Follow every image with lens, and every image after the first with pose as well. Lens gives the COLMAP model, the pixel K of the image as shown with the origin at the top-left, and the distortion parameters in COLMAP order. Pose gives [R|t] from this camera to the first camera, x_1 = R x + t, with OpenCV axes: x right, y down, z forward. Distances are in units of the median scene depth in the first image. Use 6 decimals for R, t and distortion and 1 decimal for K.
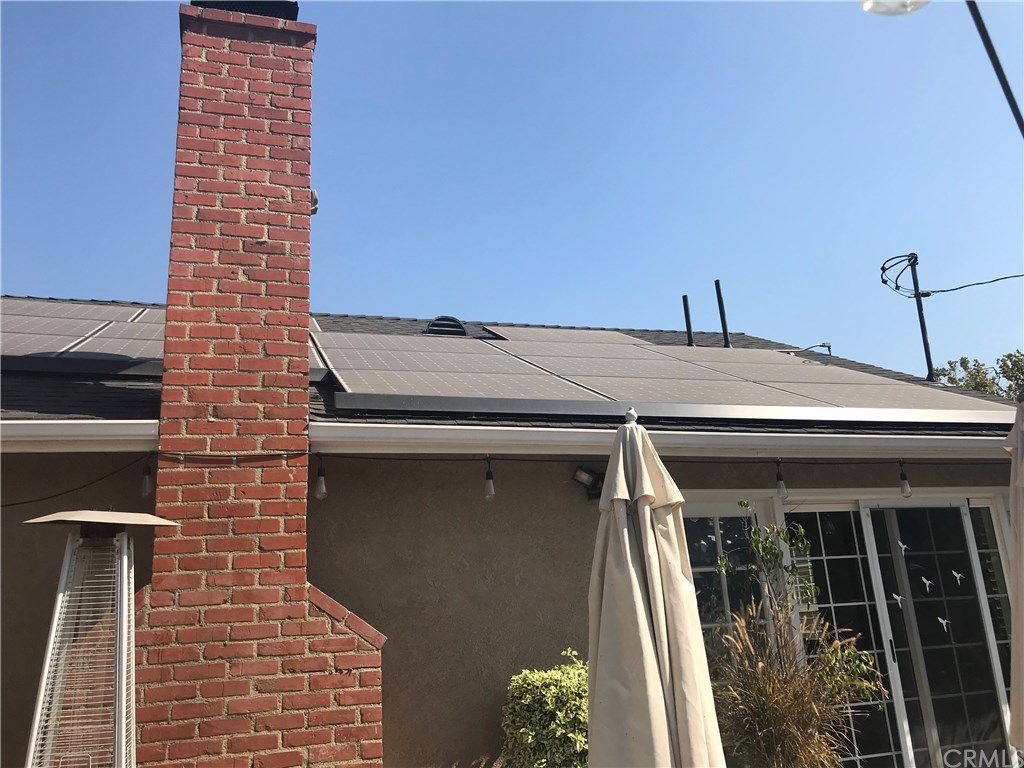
lens RADIAL K [[878.8, 0, 512.0], [0, 878.8, 384.0], [0, 0, 1]] dist [0.010498, 0.005449]
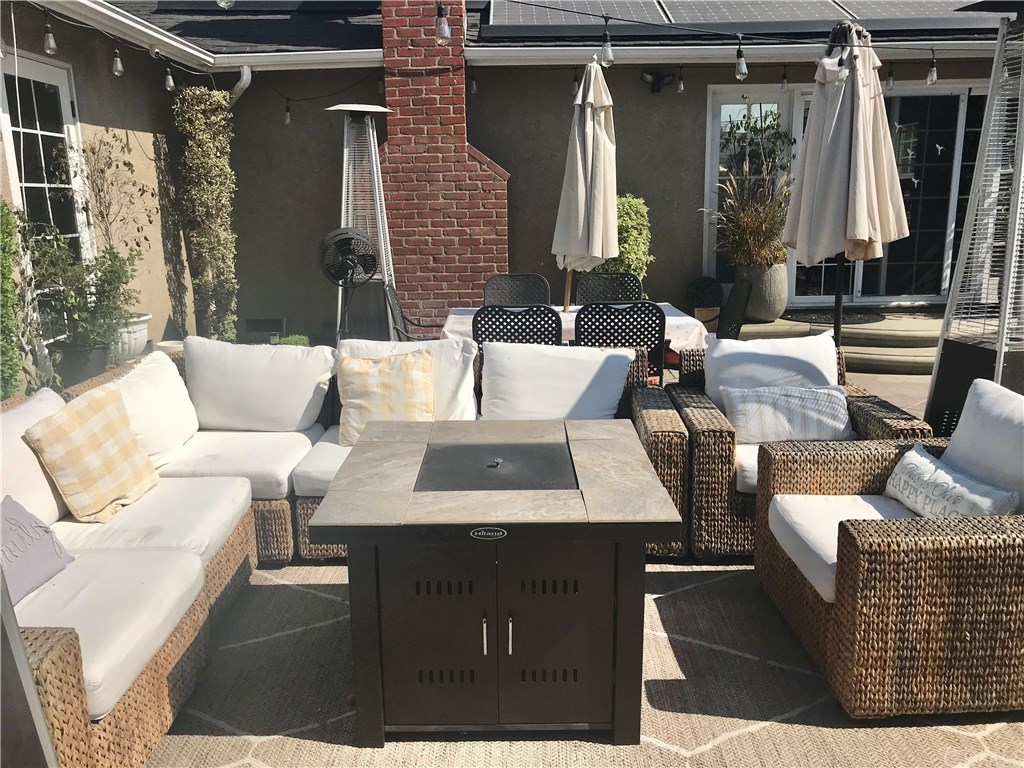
lens RADIAL K [[847.7, 0, 512.0], [0, 847.7, 384.0], [0, 0, 1]] dist [0.027800, -0.010902]
pose [[0.959779, 0.095841, -0.263890, 0.378317], [0.038902, 0.885465, 0.463076, -0.148274], [0.278047, -0.454716, 0.846122, -0.711981]]
